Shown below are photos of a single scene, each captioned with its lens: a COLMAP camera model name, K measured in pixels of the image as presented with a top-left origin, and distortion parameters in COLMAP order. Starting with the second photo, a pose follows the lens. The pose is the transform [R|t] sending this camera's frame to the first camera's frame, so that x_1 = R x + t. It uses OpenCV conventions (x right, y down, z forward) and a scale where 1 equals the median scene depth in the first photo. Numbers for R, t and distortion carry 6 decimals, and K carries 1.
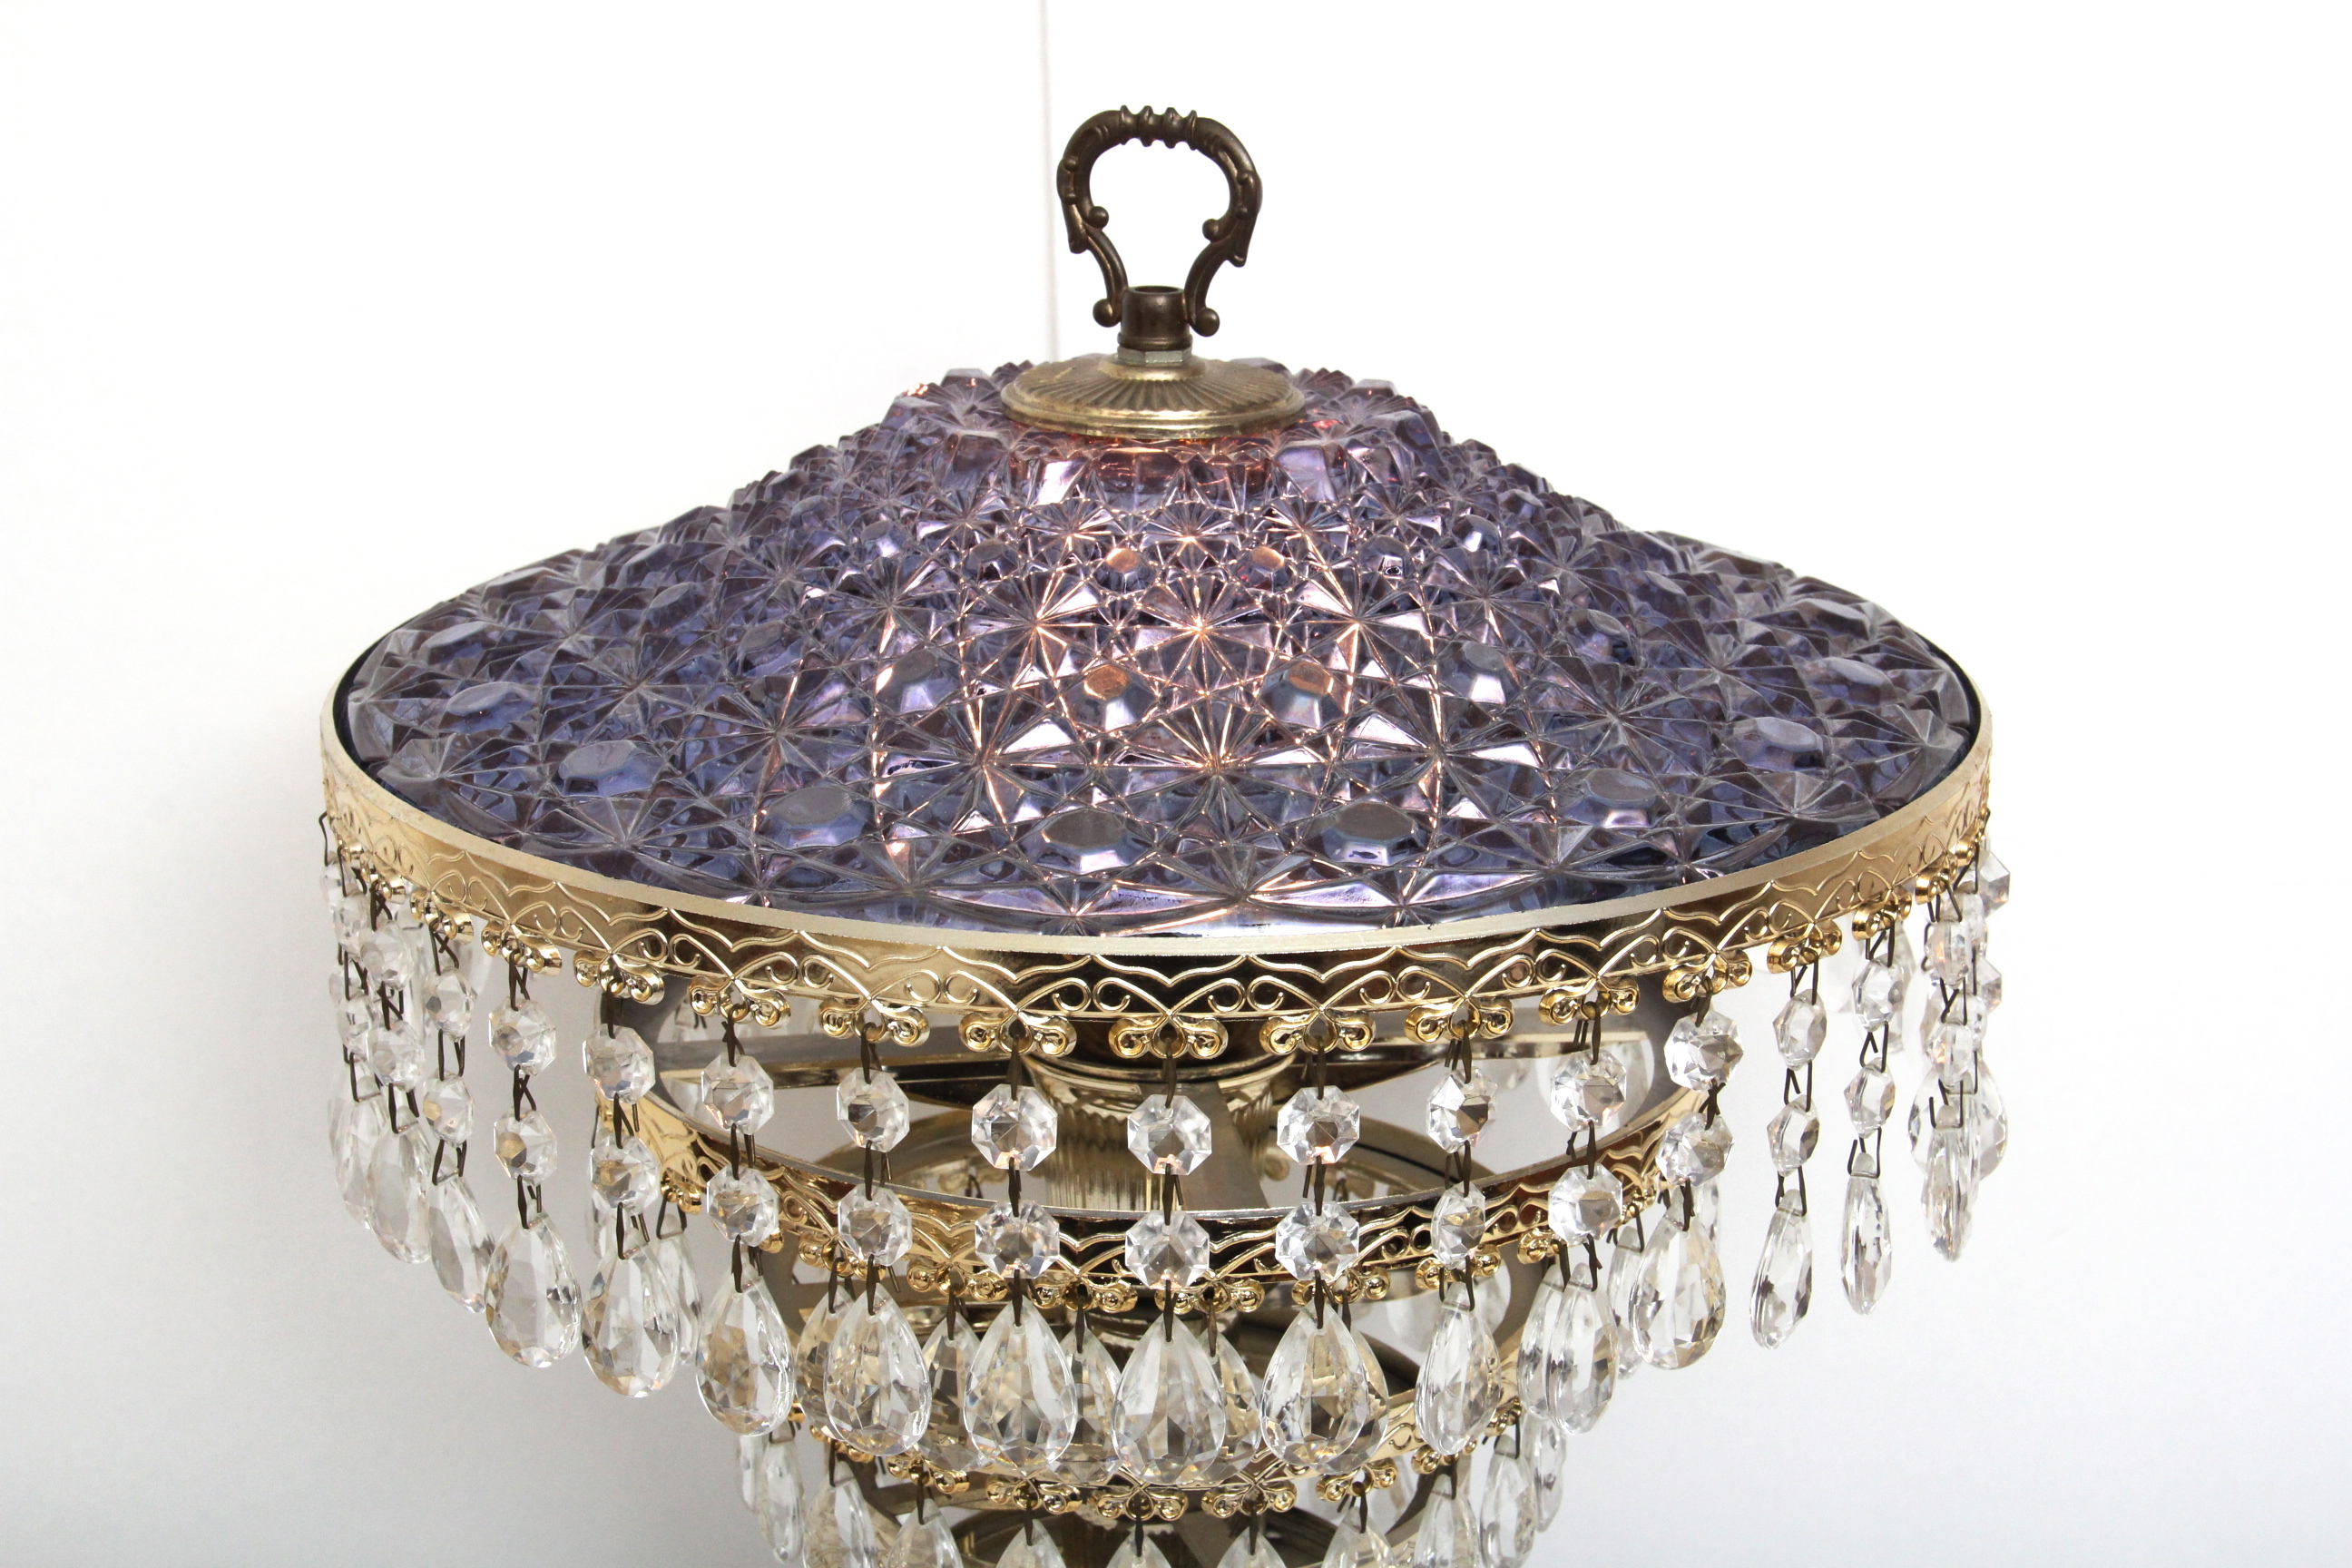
lens RADIAL K [[3929.3, 0, 1215.6], [0, 3929.3, 802.2], [0, 0, 1]] dist [0.073658, 0.000000]
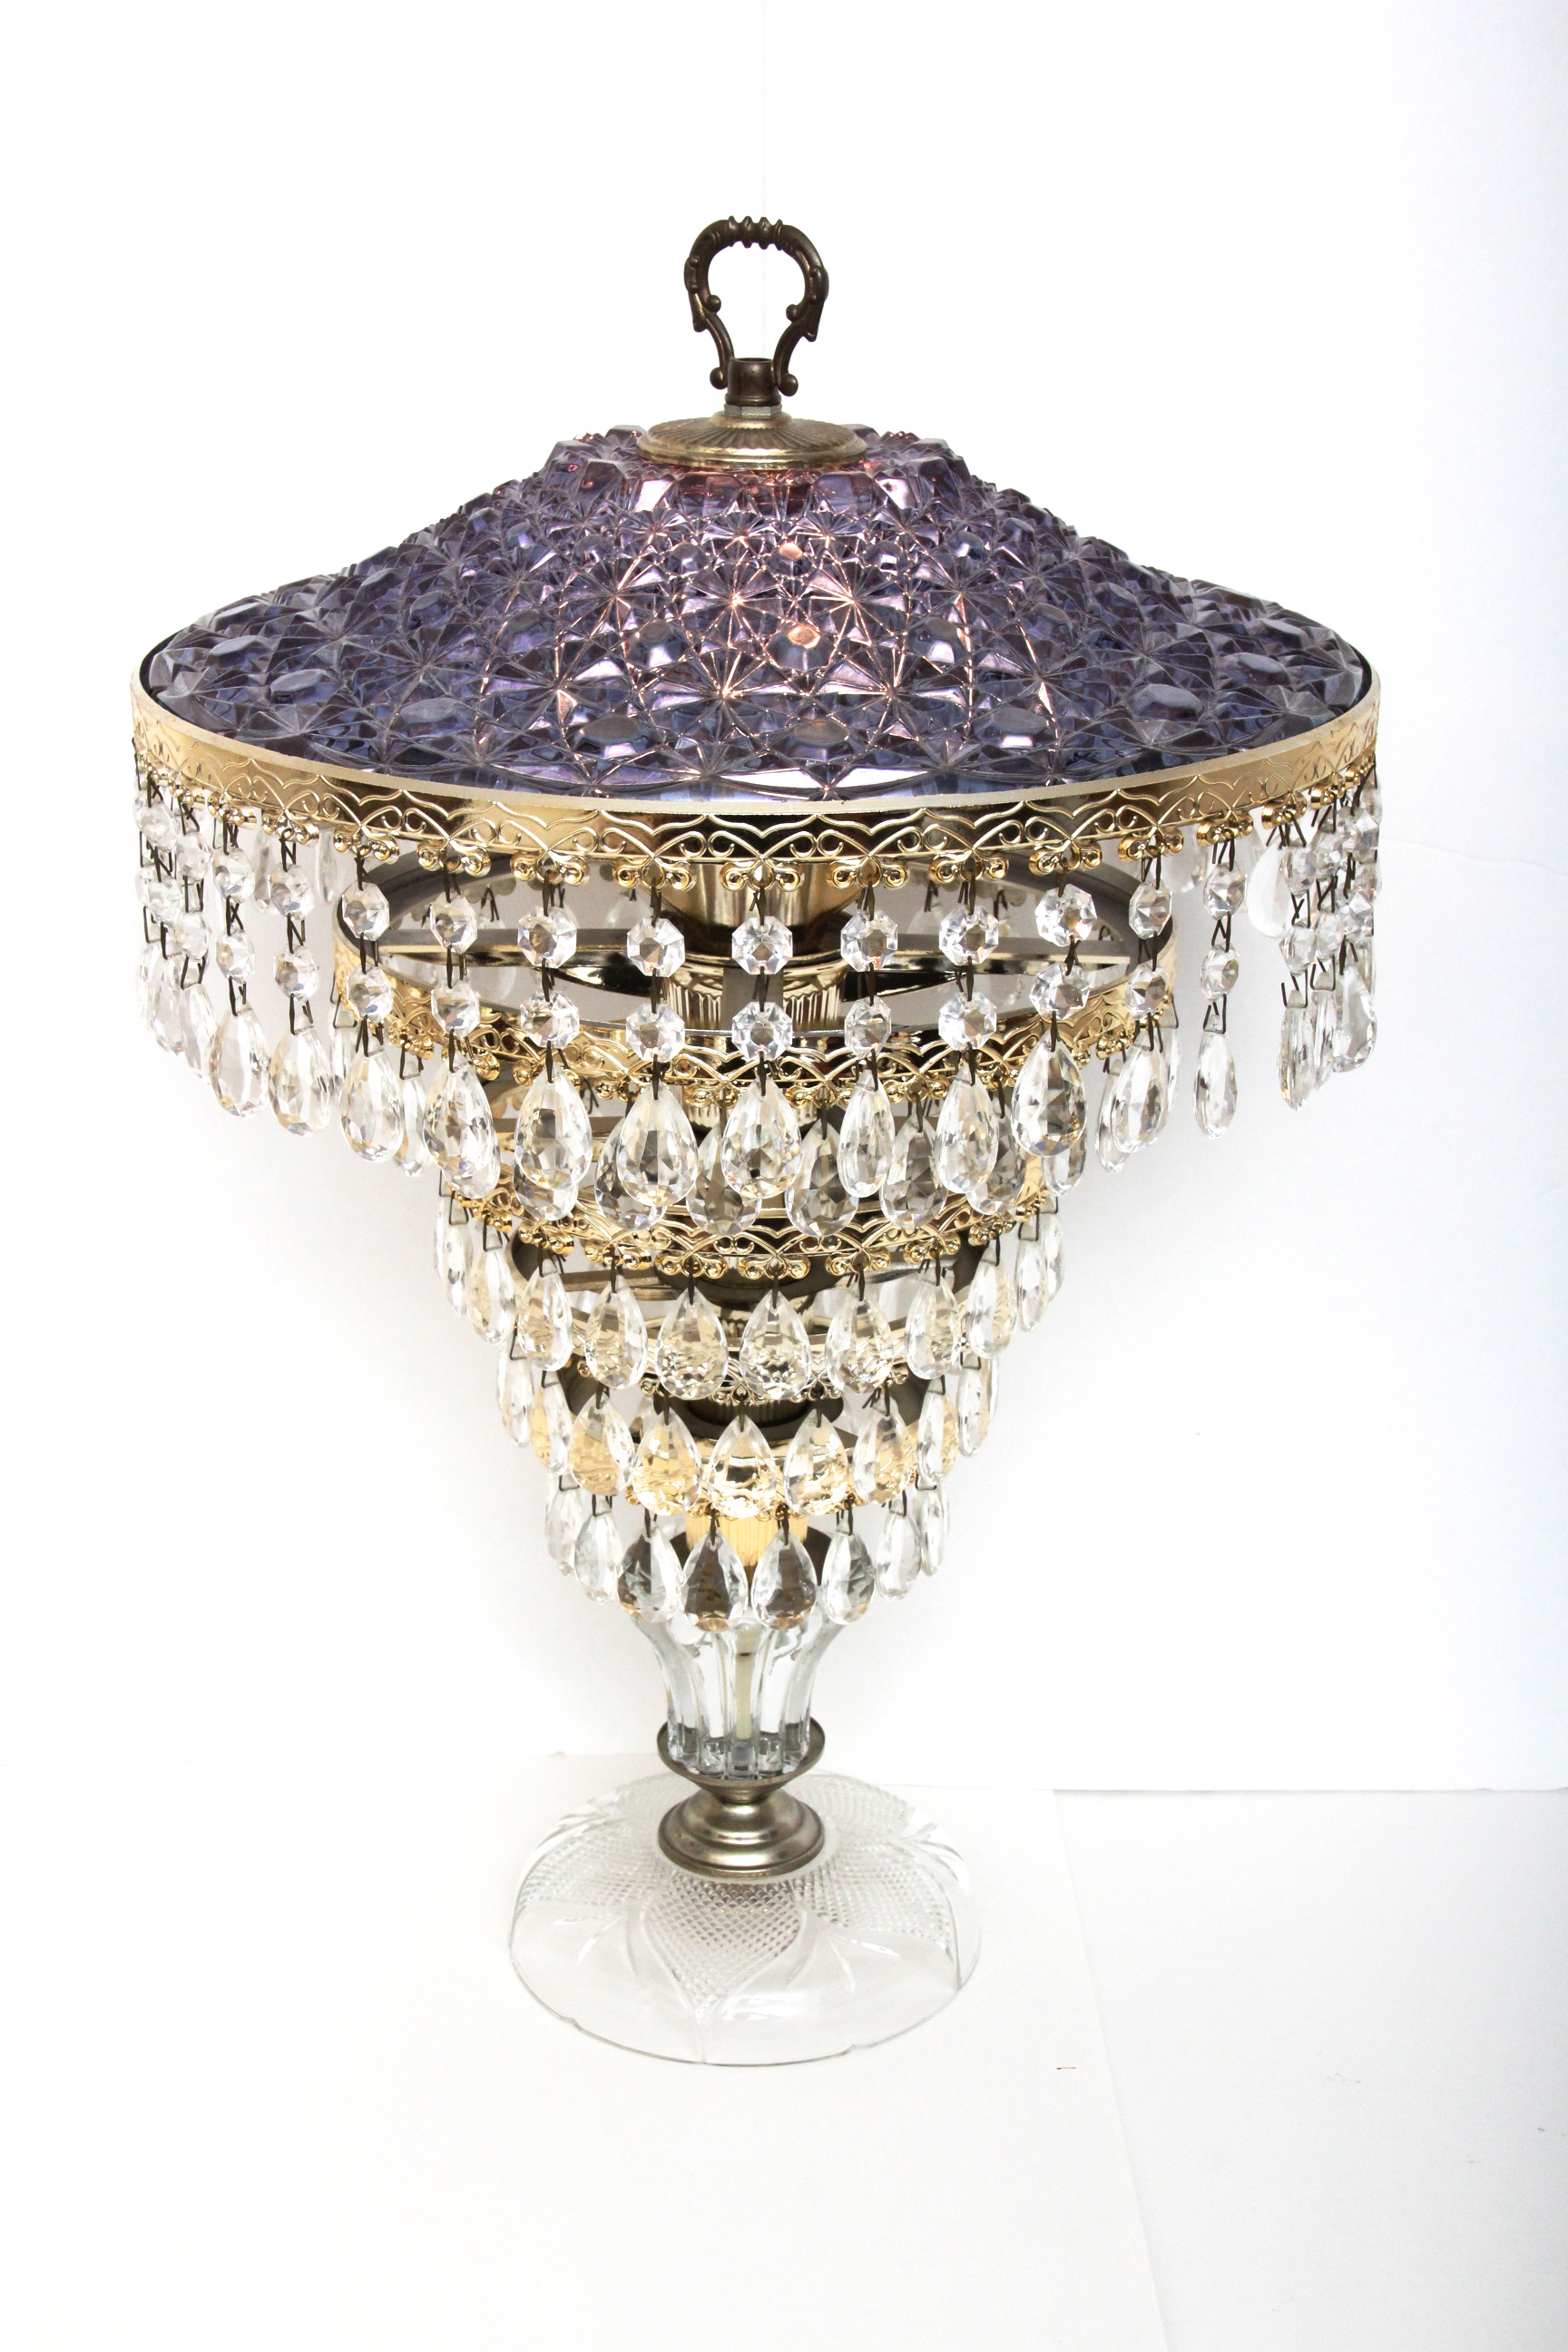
lens RADIAL K [[3753.6, 0, 746.3], [0, 3753.6, 1247.5], [0, 0, 1]] dist [0.103129, 0.000000]
pose [[0.986341, 0.053212, -0.155886, 0.212689], [-0.044789, 0.997365, 0.057064, 0.103132], [0.158512, -0.049302, 0.986125, -0.289815]]
